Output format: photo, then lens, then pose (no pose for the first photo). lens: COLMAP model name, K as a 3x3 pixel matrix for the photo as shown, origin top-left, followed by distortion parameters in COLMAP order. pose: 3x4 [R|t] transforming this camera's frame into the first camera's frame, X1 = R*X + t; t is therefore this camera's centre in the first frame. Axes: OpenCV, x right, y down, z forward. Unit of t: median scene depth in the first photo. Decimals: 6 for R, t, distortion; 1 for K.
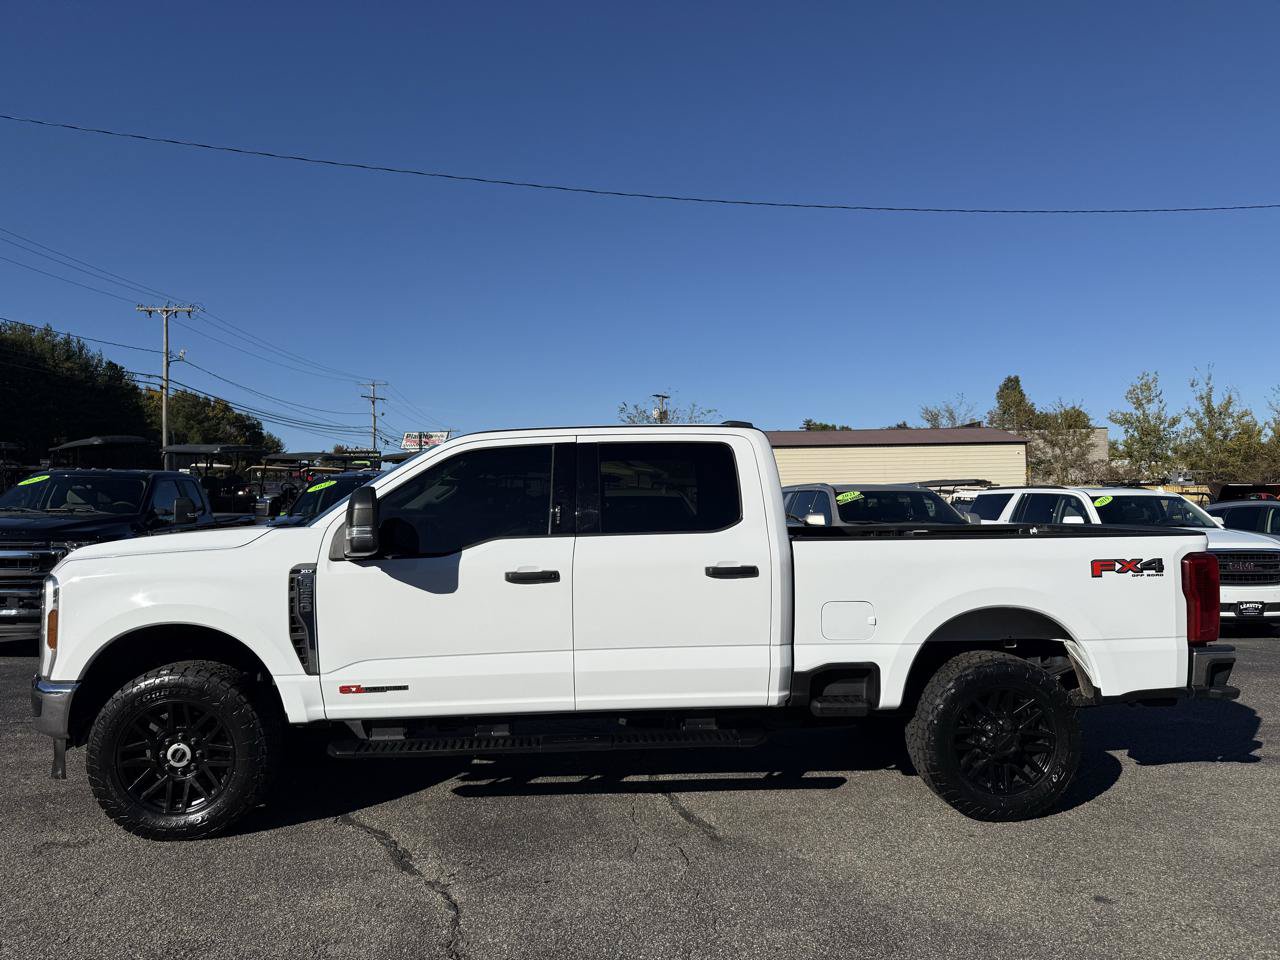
lens RADIAL K [[900.9, 0, 640.0], [0, 900.9, 480.0], [0, 0, 1]] dist [0.038177, -0.049075]
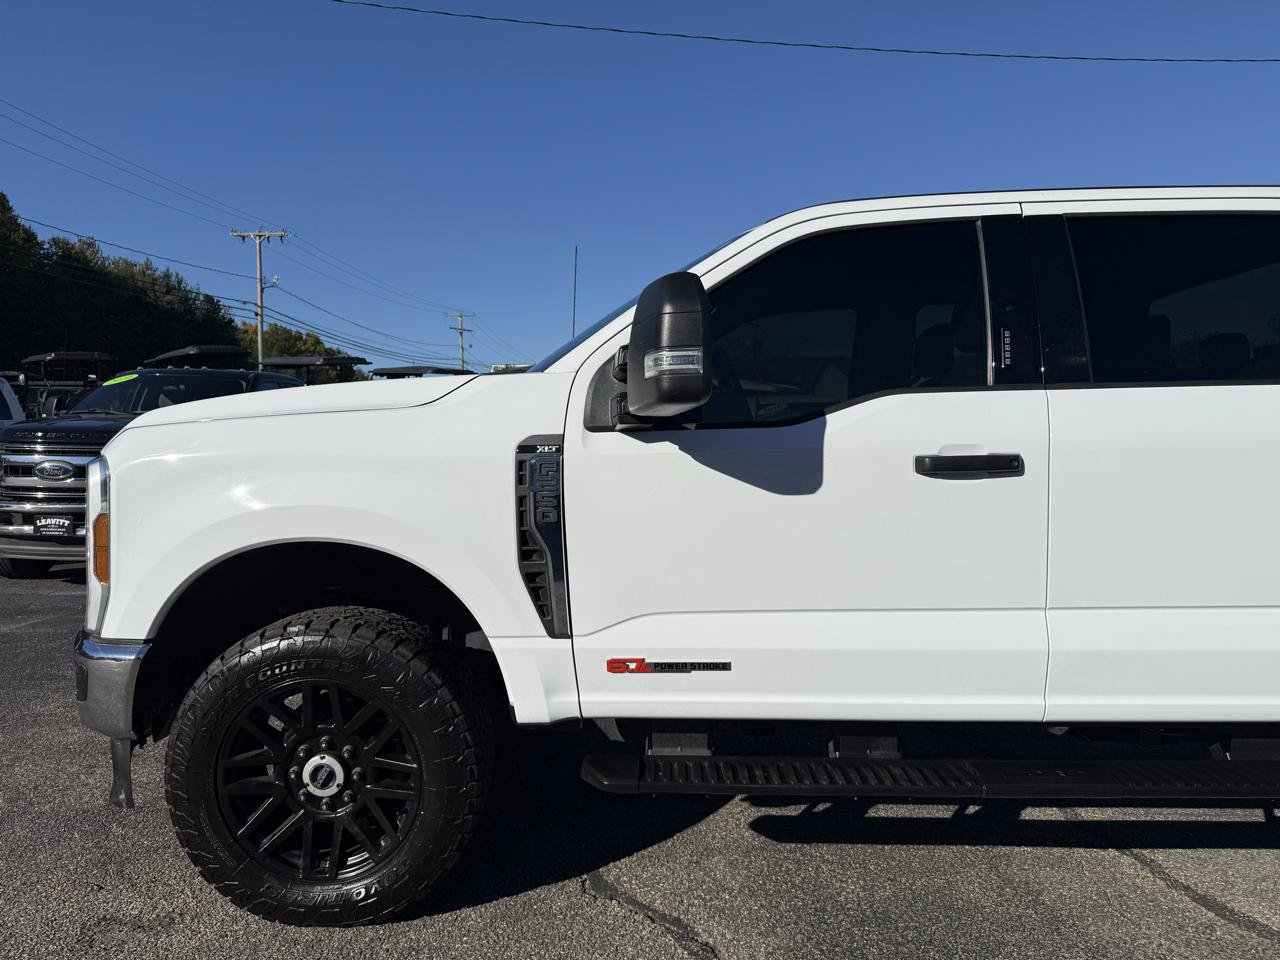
lens RADIAL K [[896.8, 0, 640.0], [0, 896.8, 480.0], [0, 0, 1]] dist [0.115589, -0.181961]
pose [[0.995969, 0.011309, -0.088977, -0.262046], [-0.004870, 0.997374, 0.072253, 0.079598], [0.089561, -0.071528, 0.993410, 0.466630]]
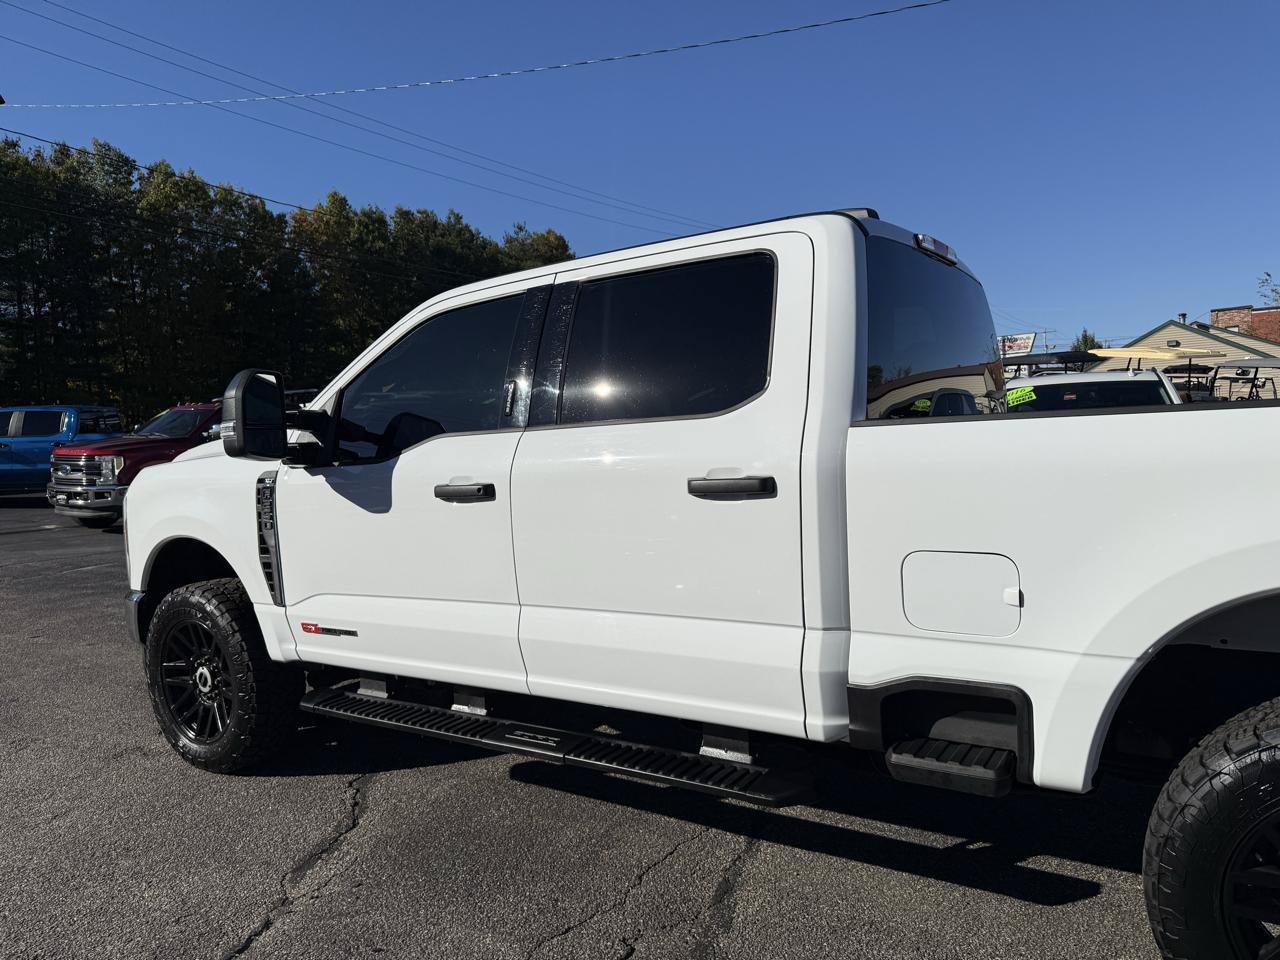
lens RADIAL K [[900.9, 0, 640.0], [0, 900.9, 480.0], [0, 0, 1]] dist [0.038177, -0.049075]
pose [[0.798537, 0.004315, -0.601930, 0.390514], [0.052744, 0.995627, 0.077110, 0.053612], [0.599630, -0.093323, 0.794817, 0.544717]]
